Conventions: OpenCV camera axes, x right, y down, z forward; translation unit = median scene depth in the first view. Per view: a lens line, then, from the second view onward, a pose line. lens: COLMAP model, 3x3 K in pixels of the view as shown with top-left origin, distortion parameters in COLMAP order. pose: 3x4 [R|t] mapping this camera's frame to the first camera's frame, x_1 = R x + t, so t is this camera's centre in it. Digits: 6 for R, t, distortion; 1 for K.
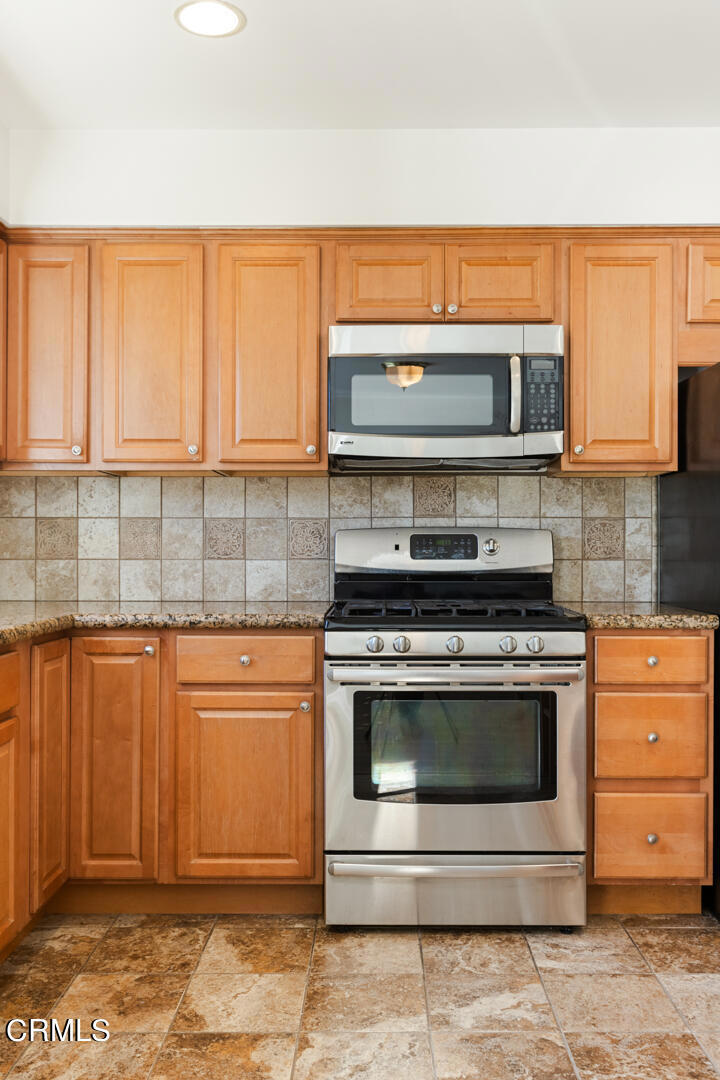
lens RADIAL K [[938.4, 0, 360.0], [0, 938.4, 540.0], [0, 0, 1]] dist [-0.001509, -0.000295]
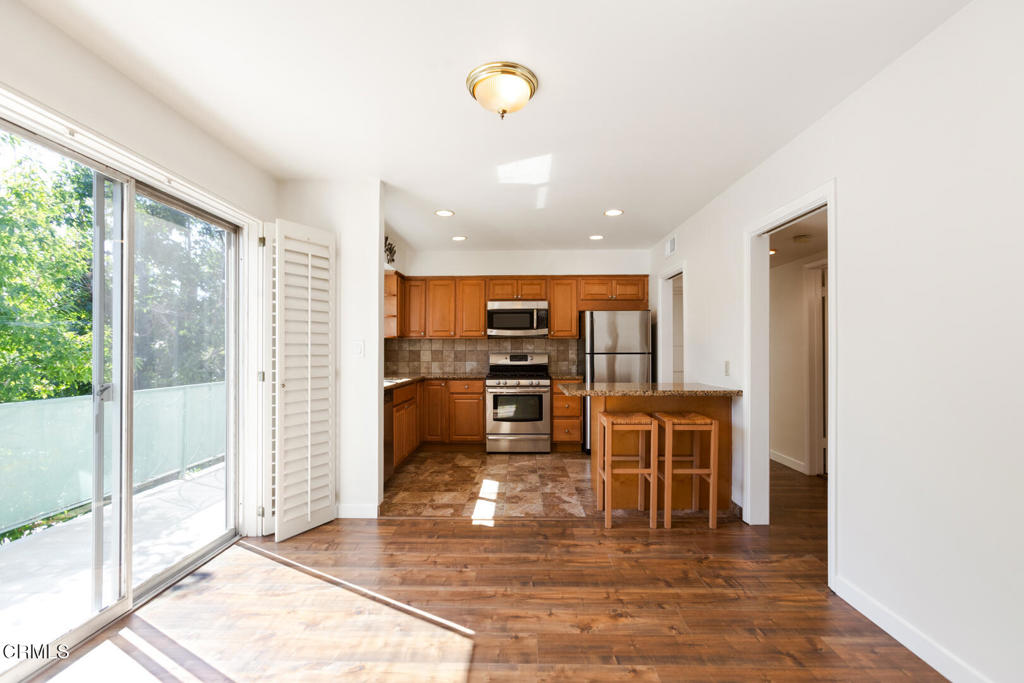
lens RADIAL K [[454.2, 0, 508.1], [0, 454.2, 344.9], [0, 0, 1]] dist [-0.001110, -0.000087]
pose [[0.999928, -0.002898, -0.011632, 0.074195], [0.002855, 0.999989, -0.003764, -0.042237], [0.011643, 0.003730, 0.999925, -0.884644]]
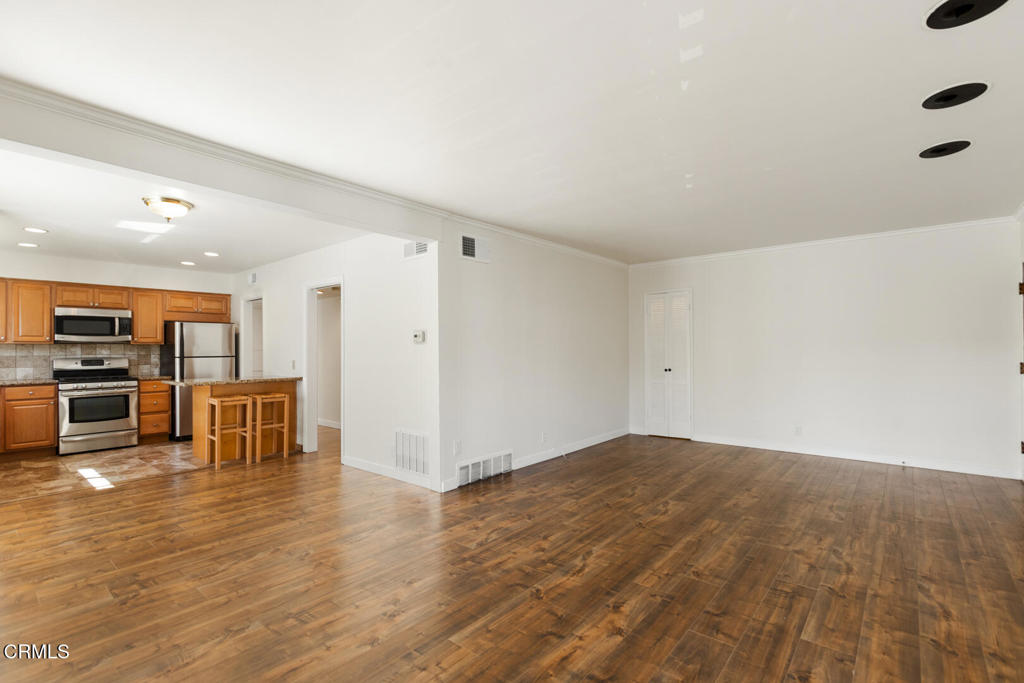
lens RADIAL K [[474.7, 0, 518.5], [0, 474.7, 349.8], [0, 0, 1]] dist [-0.000837, 0.000689]
pose [[0.630119, -0.005512, 0.776479, -0.355378], [0.003027, 0.999985, 0.004643, -0.054785], [-0.776493, -0.000575, 0.630126, -1.753458]]
